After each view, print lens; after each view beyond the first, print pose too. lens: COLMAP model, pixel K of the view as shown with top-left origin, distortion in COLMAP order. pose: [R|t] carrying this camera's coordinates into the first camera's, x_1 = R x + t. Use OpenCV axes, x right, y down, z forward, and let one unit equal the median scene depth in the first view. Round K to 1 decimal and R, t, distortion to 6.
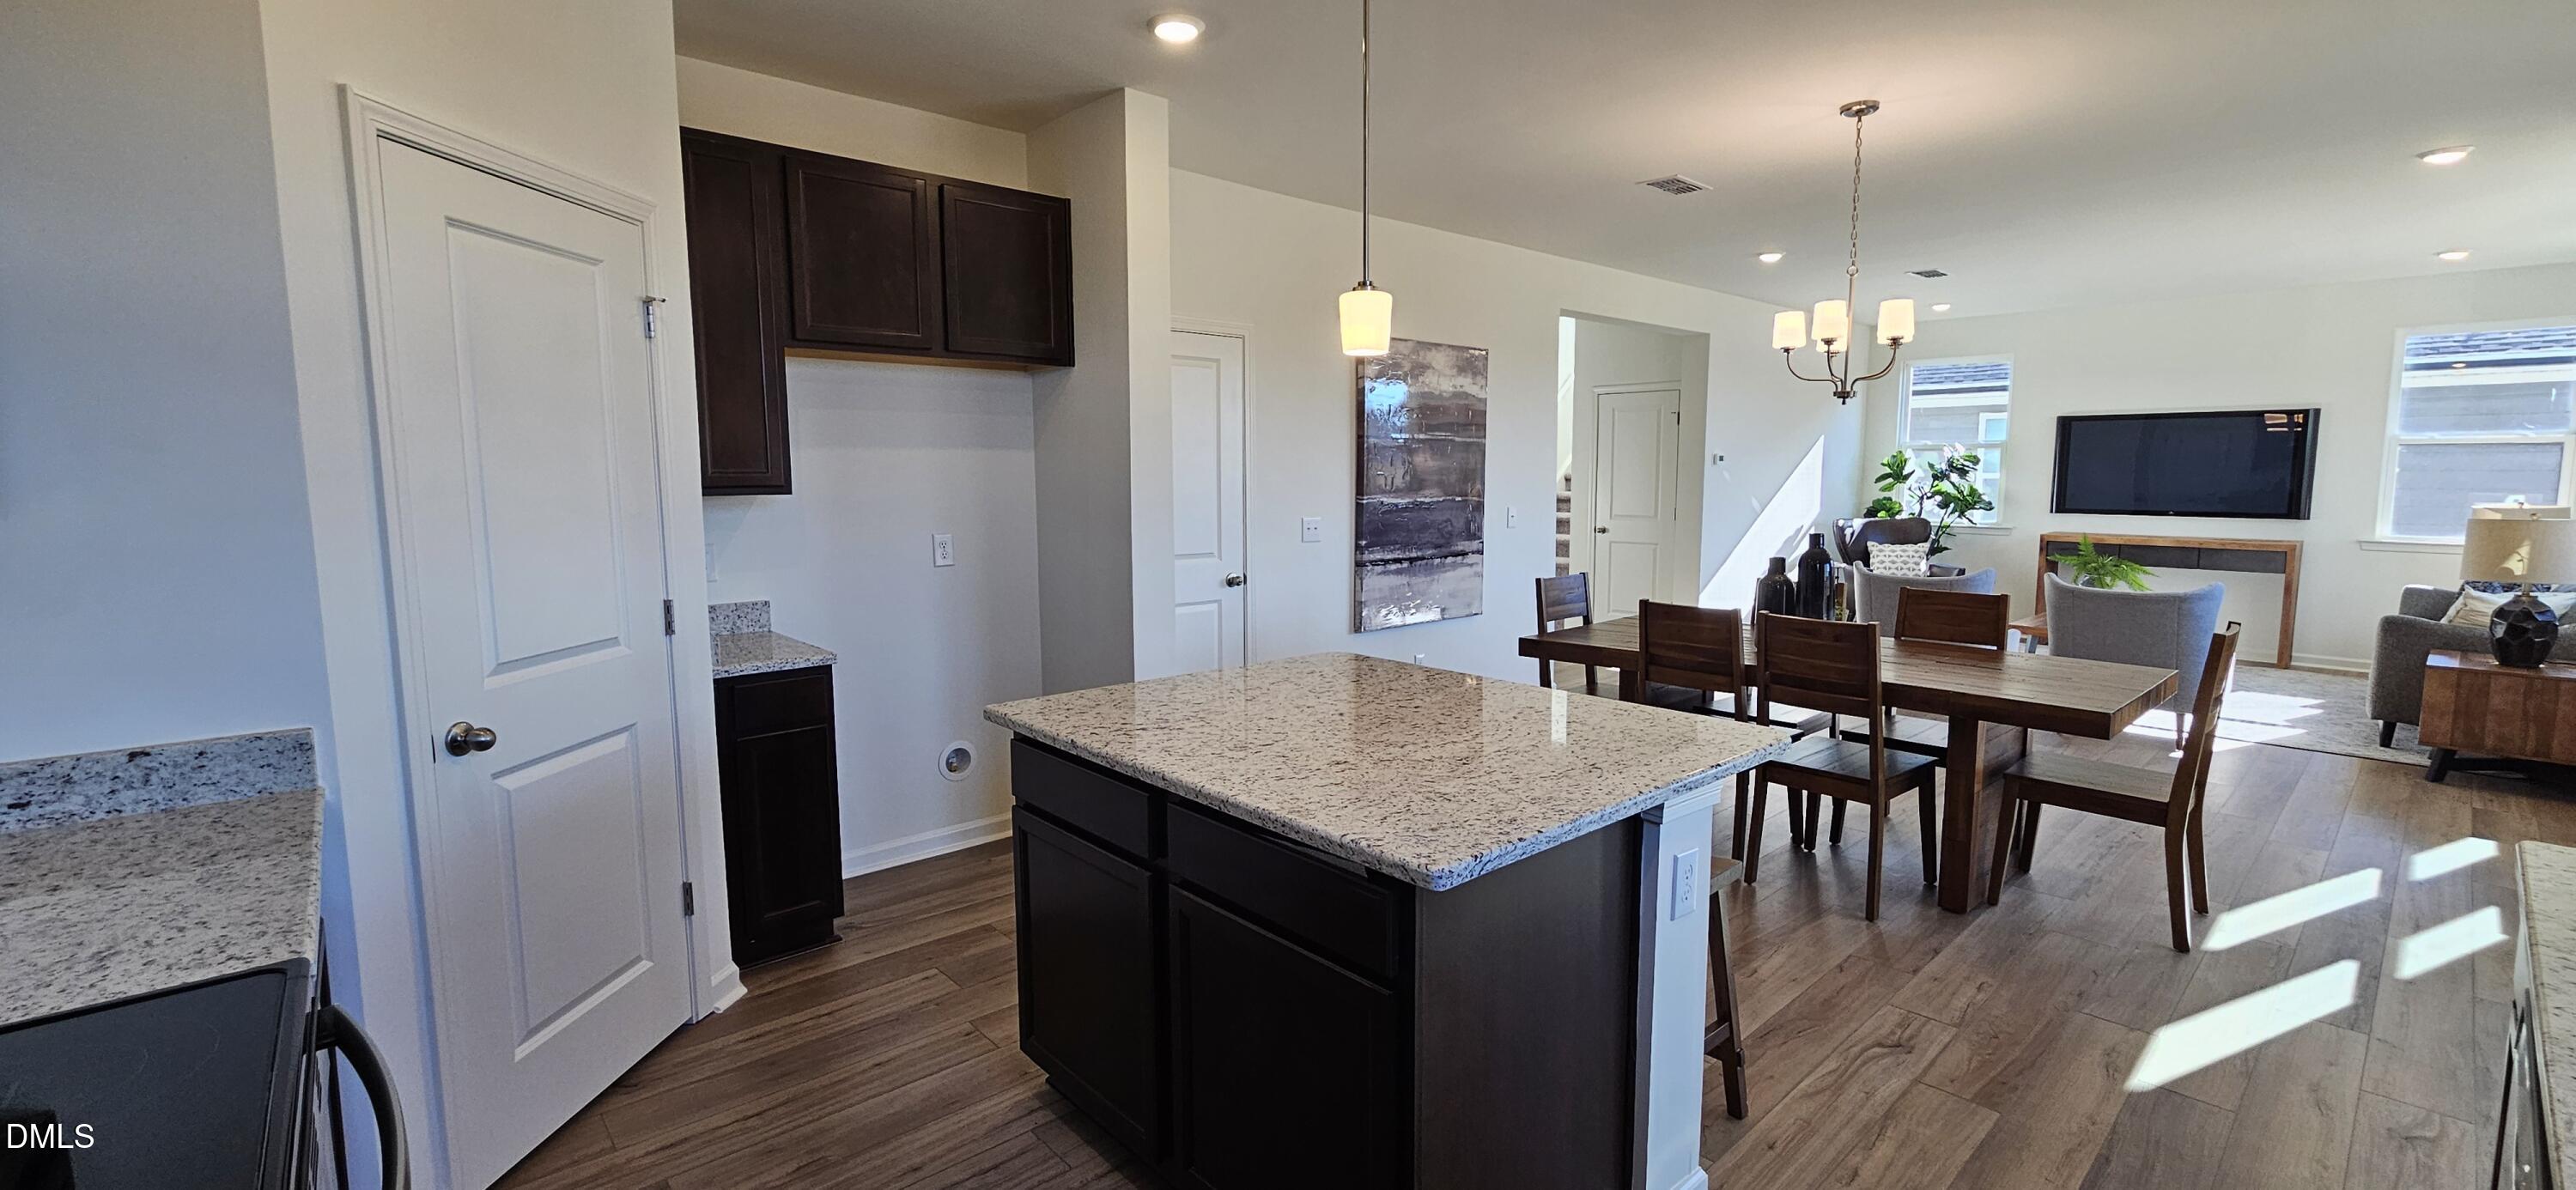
lens RADIAL K [[1061.3, 0, 1304.4], [0, 1061.3, 579.2], [0, 0, 1]] dist [-0.004208, 0.003008]
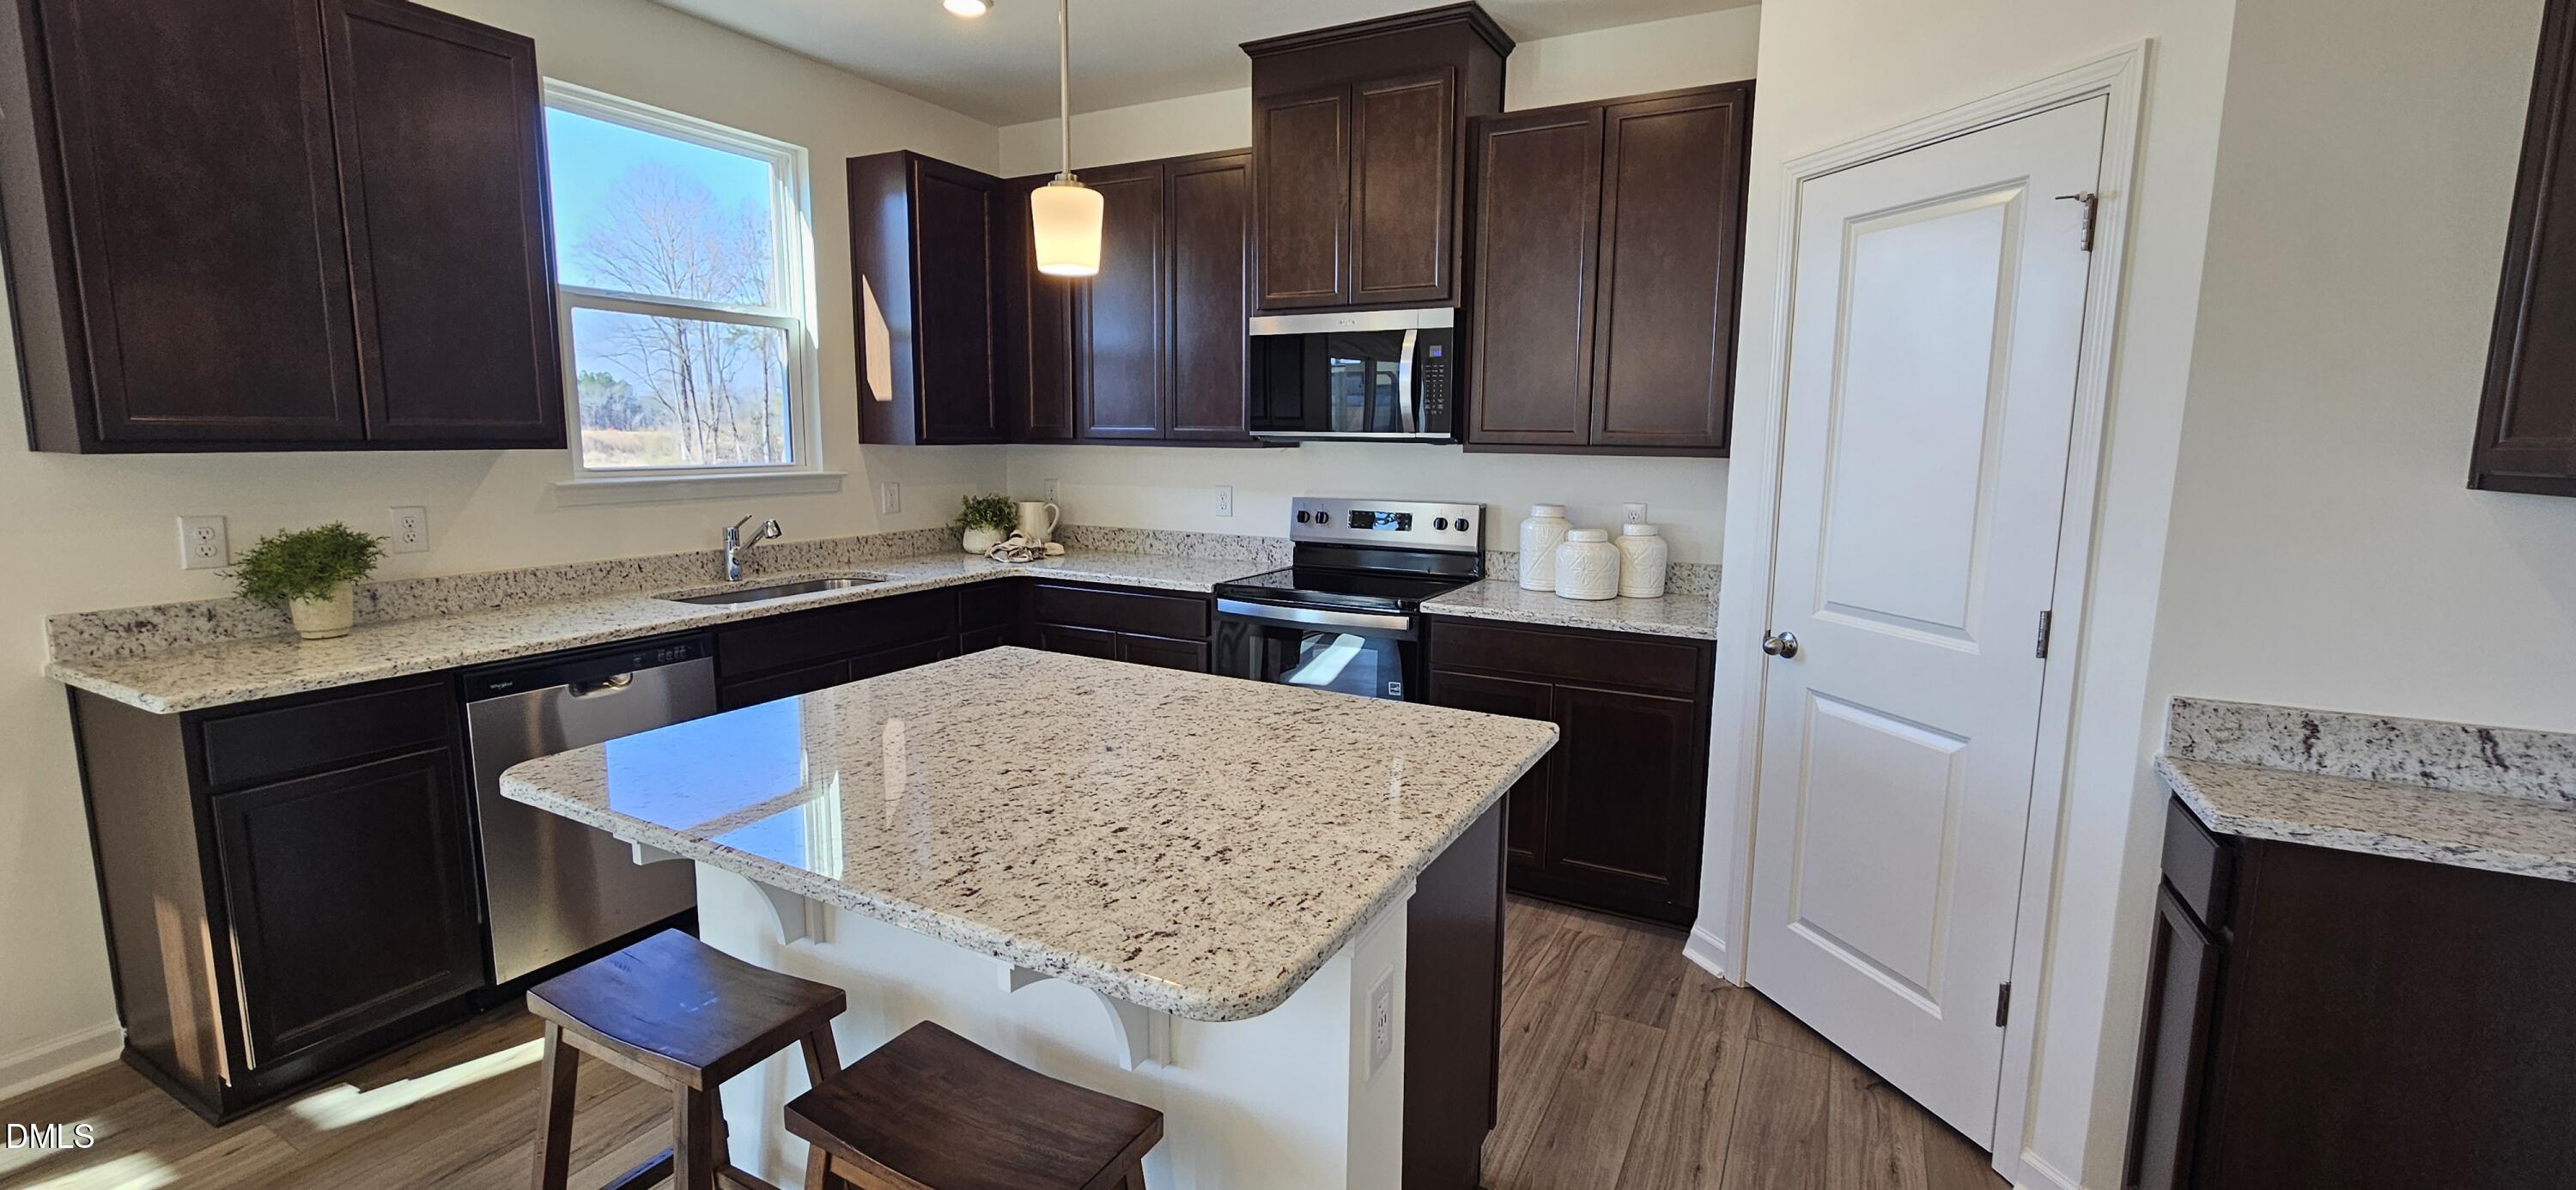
lens RADIAL K [[1061.3, 0, 1297.8], [0, 1061.3, 579.7], [0, 0, 1]] dist [-0.004208, 0.003008]
pose [[-0.941118, 0.040687, -0.335621, 0.090592], [-0.041923, 0.971025, 0.235273, -0.100844], [0.335469, 0.235490, -0.912143, 0.979597]]
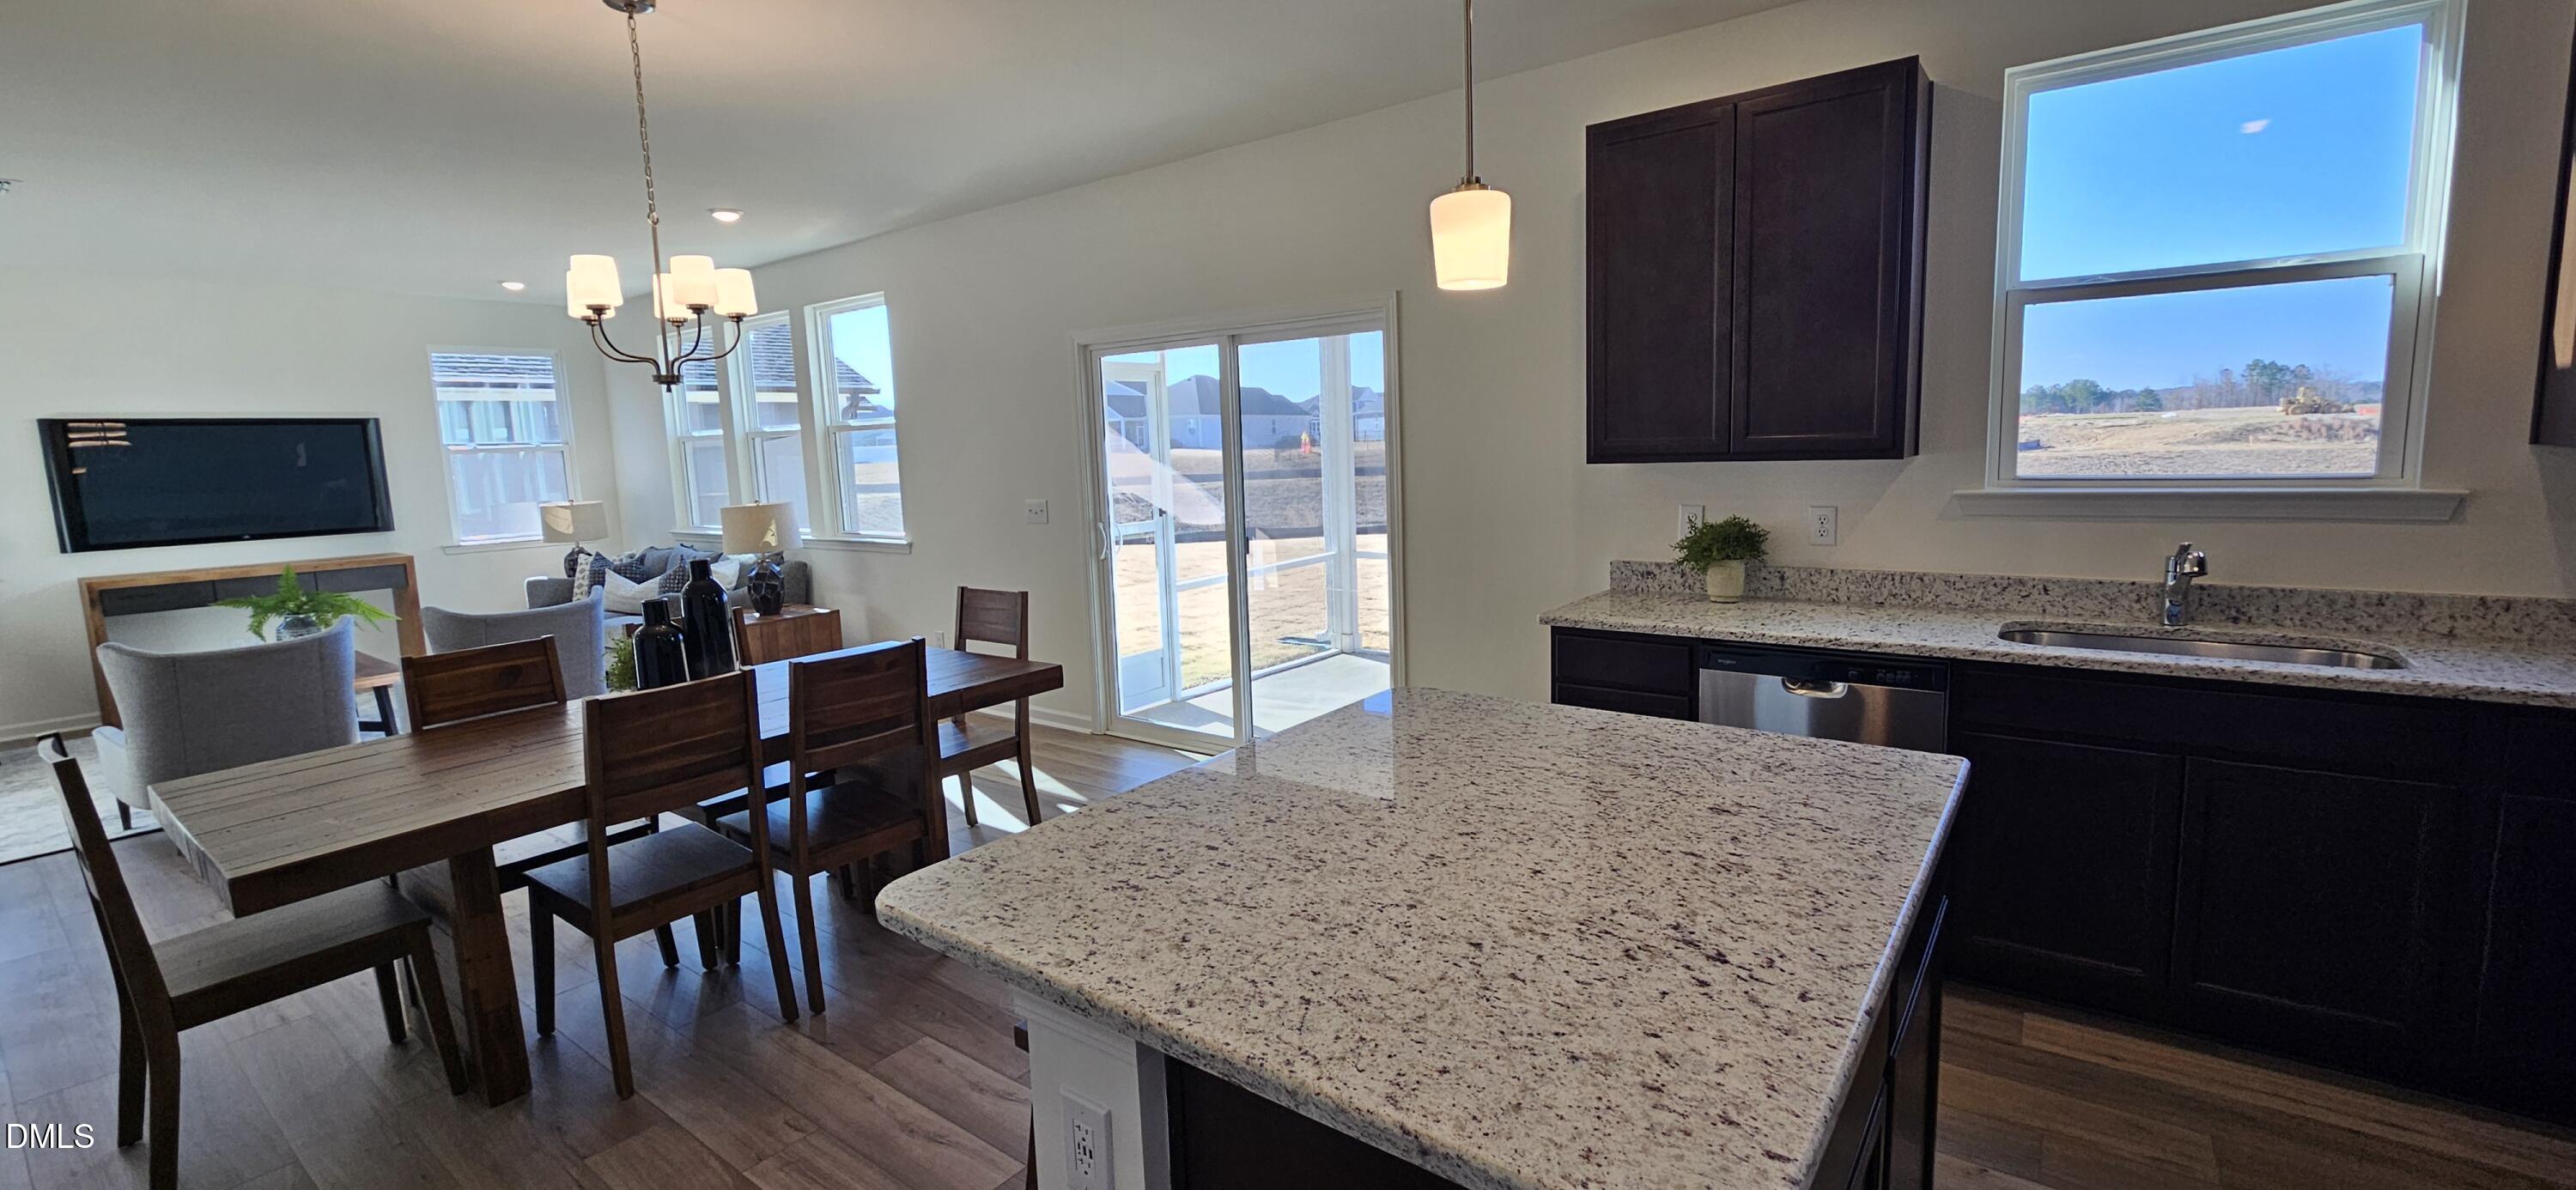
lens RADIAL K [[1061.3, 0, 1273.0], [0, 1061.3, 601.0], [0, 0, 1]] dist [-0.004208, 0.003008]
pose [[-0.175726, -0.138987, 0.974578, -0.322940], [0.137397, 0.976831, 0.164083, -0.078814], [-0.974804, 0.162737, -0.152558, 0.682346]]
